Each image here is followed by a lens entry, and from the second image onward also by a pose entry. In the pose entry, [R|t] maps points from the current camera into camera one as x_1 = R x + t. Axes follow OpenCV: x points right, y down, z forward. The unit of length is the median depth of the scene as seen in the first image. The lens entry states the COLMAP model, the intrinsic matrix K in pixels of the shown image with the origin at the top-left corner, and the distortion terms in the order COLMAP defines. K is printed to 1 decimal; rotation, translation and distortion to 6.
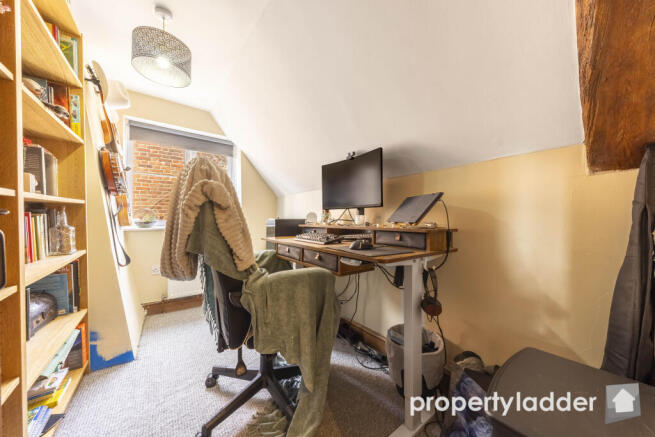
lens RADIAL K [[227.8, 0, 330.1], [0, 227.8, 221.0], [0, 0, 1]] dist [0.001821, 0.000084]
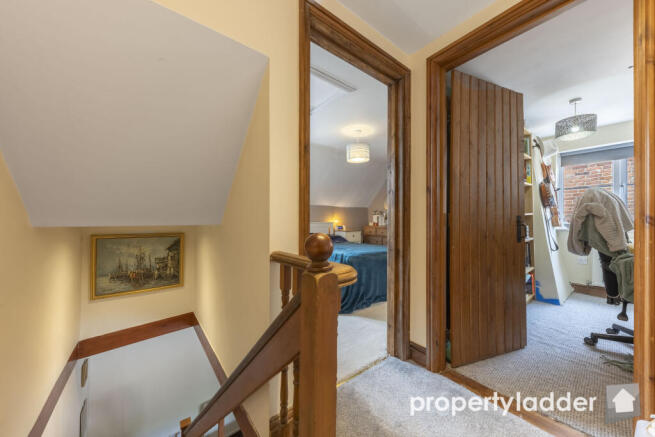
lens RADIAL K [[227.8, 0, 330.0], [0, 227.8, 219.4], [0, 0, 1]] dist [0.001821, 0.000084]
pose [[0.023961, -0.010719, -0.999655, 0.841770], [-0.005785, 0.999924, -0.010860, -0.003294], [0.999696, 0.006043, 0.023897, -0.786875]]
